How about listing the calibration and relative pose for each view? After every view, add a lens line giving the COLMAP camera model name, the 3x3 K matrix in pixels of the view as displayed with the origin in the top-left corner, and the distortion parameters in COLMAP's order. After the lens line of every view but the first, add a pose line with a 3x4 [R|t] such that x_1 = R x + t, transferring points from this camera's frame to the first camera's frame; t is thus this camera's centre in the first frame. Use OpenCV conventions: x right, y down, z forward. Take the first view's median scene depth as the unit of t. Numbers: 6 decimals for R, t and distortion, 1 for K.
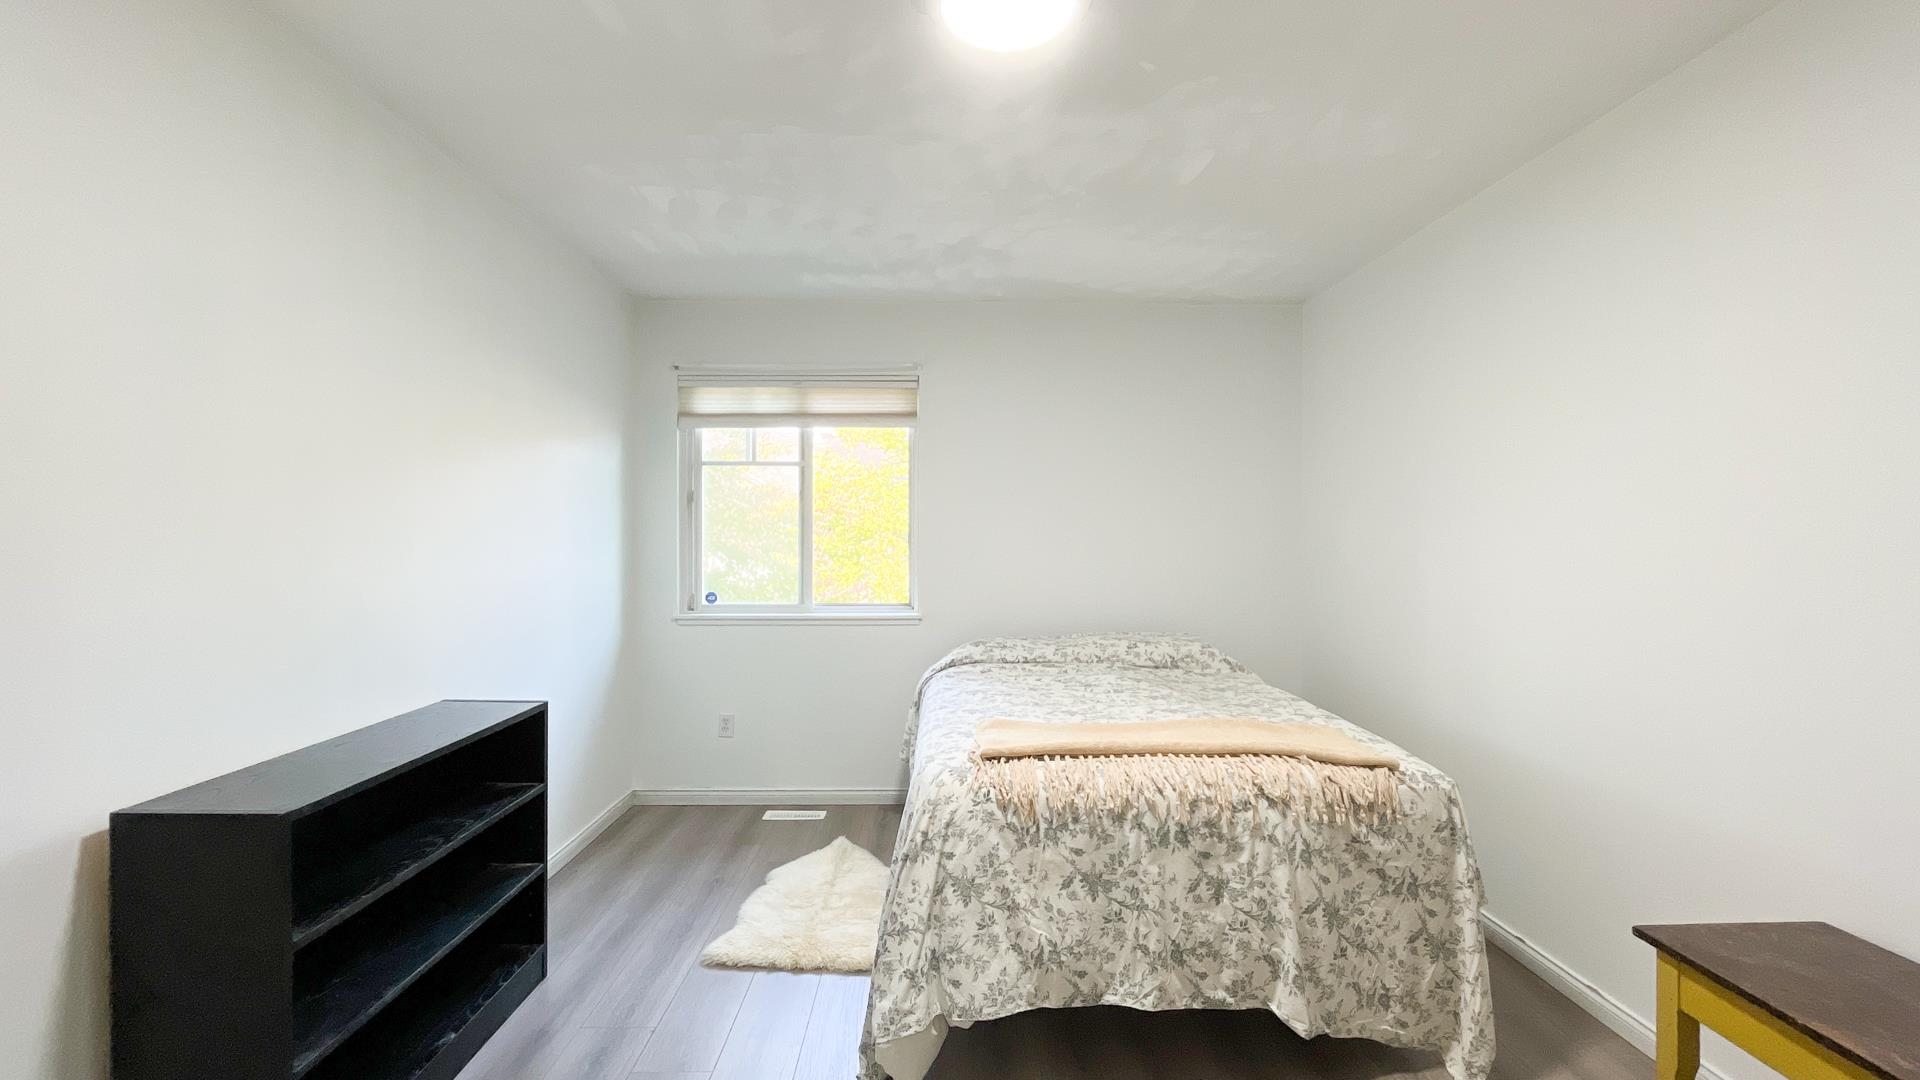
lens RADIAL K [[775.8, 0, 953.4], [0, 775.8, 541.0], [0, 0, 1]] dist [-0.002556, -0.000026]
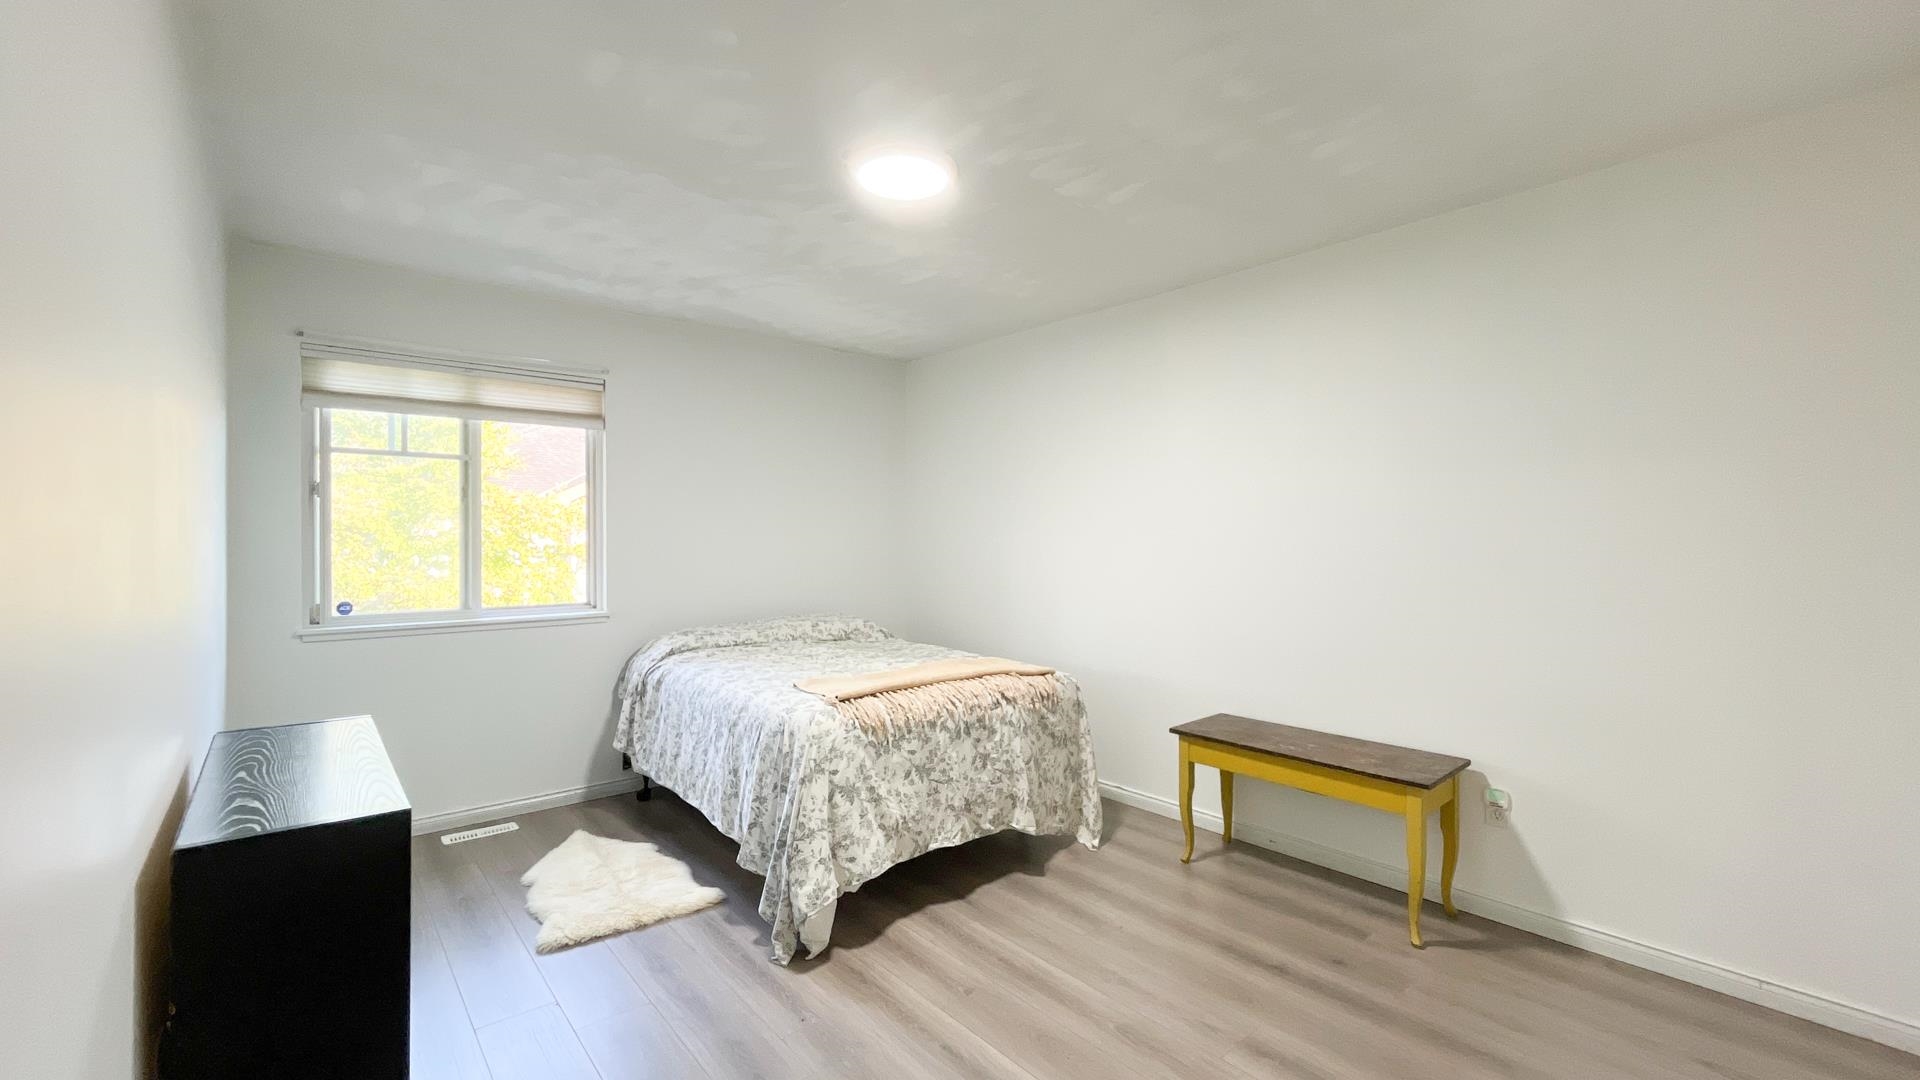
lens RADIAL K [[775.8, 0, 953.4], [0, 775.8, 541.0], [0, 0, 1]] dist [-0.002556, -0.000026]
pose [[0.772626, -0.002755, 0.634856, -0.702361], [0.003156, 0.999995, 0.000498, 0.002626], [-0.634854, 0.001619, 0.772631, -0.176369]]
